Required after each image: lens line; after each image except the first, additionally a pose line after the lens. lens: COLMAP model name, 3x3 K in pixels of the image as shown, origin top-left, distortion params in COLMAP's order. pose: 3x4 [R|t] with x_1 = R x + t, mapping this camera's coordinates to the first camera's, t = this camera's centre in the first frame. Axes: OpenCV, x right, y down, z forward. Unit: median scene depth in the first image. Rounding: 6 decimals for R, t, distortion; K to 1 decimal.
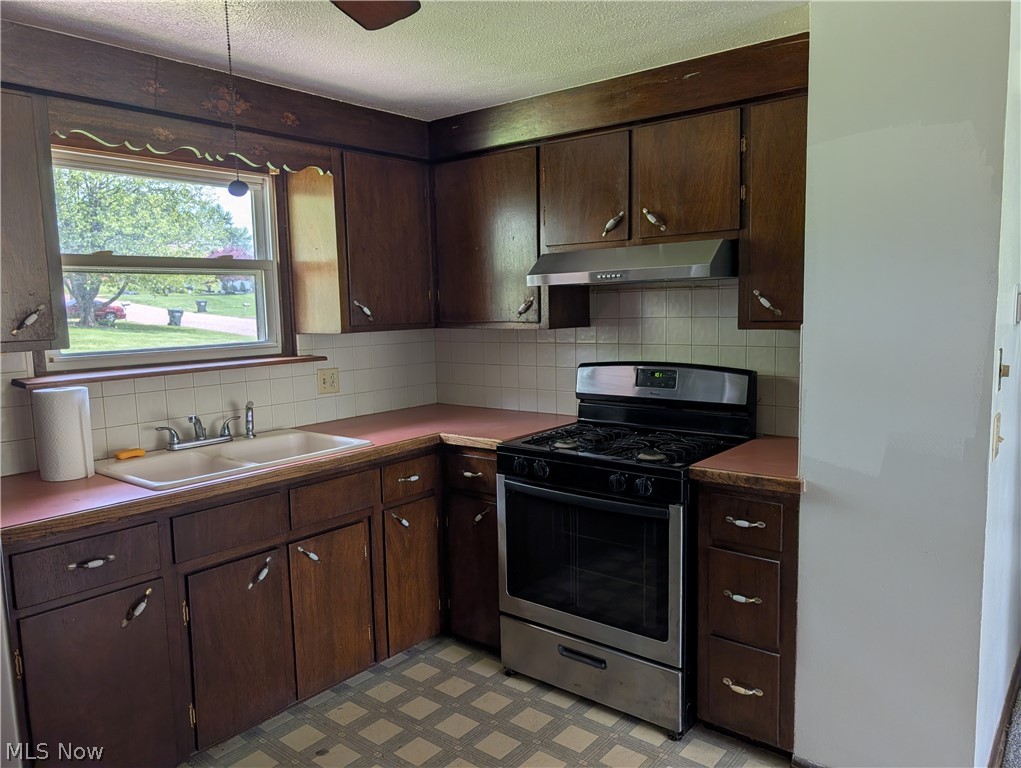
lens RADIAL K [[738.1, 0, 510.5], [0, 738.1, 384.0], [0, 0, 1]] dist [0.025967, -0.002009]
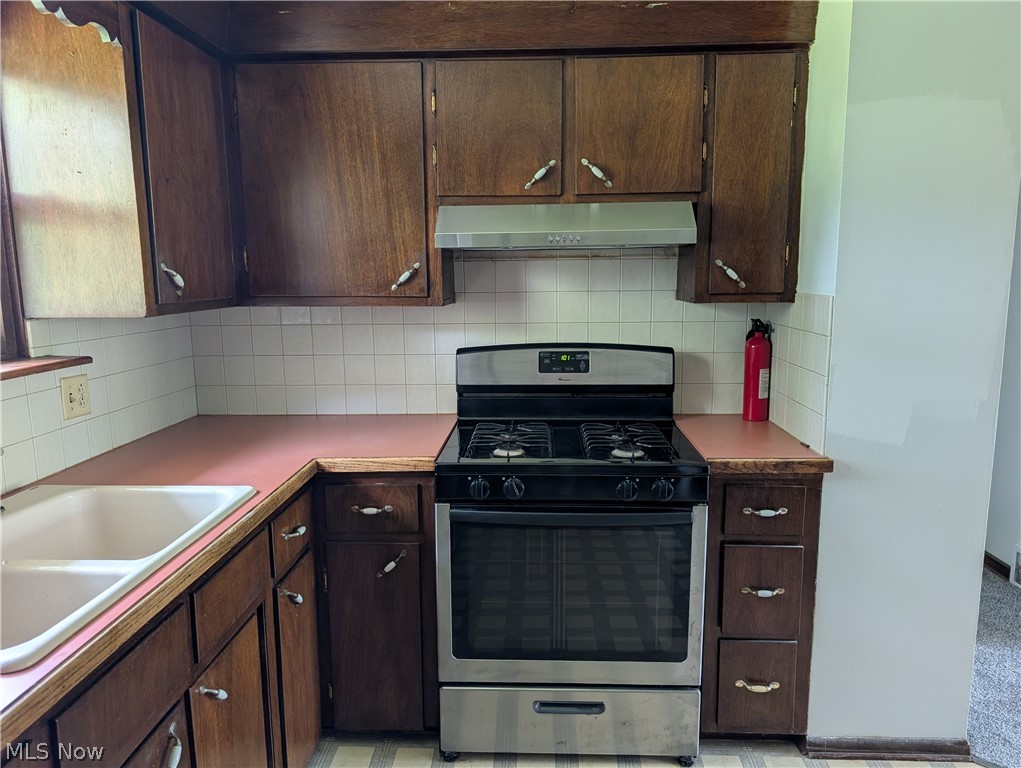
lens RADIAL K [[736.0, 0, 511.3], [0, 736.0, 391.5], [0, 0, 1]] dist [0.013623, 0.000708]
pose [[0.803601, -0.080127, 0.589750, -0.381160], [0.057738, 0.996718, 0.056746, -0.026894], [-0.592362, -0.011550, 0.805589, 0.362845]]
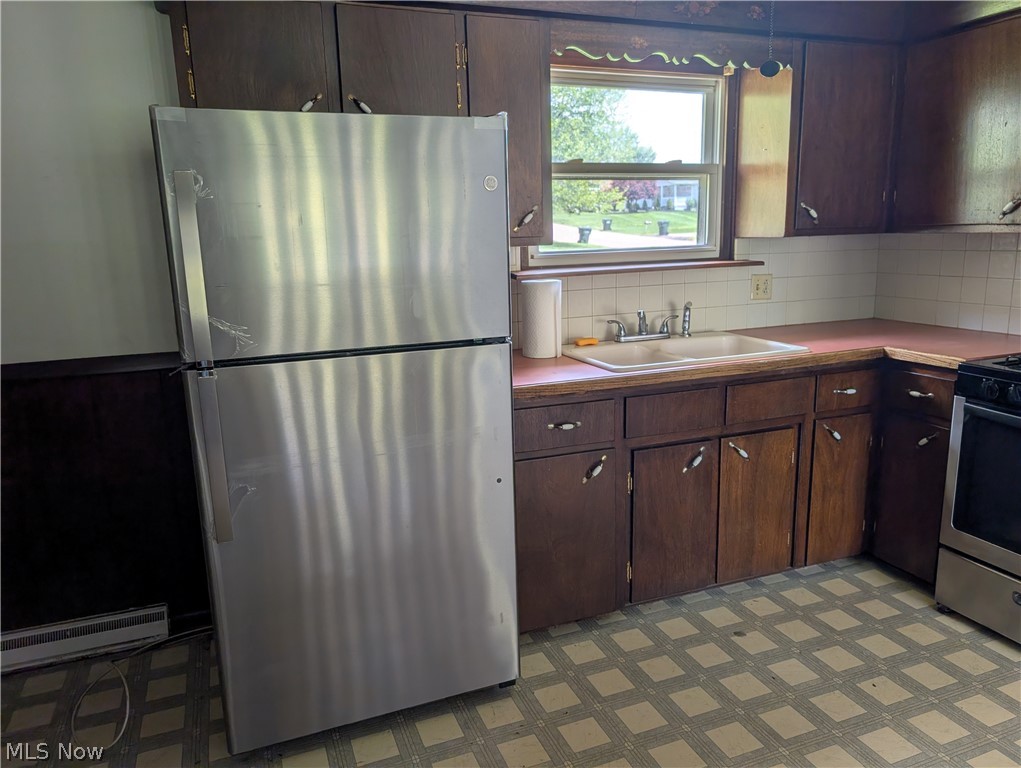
lens RADIAL K [[742.0, 0, 524.2], [0, 742.0, 382.0], [0, 0, 1]] dist [0.034659, -0.034953]
pose [[0.877118, 0.101253, -0.469481, -0.052483], [-0.052080, 0.991812, 0.116604, 0.026804], [0.477443, -0.077825, 0.875209, -0.045561]]
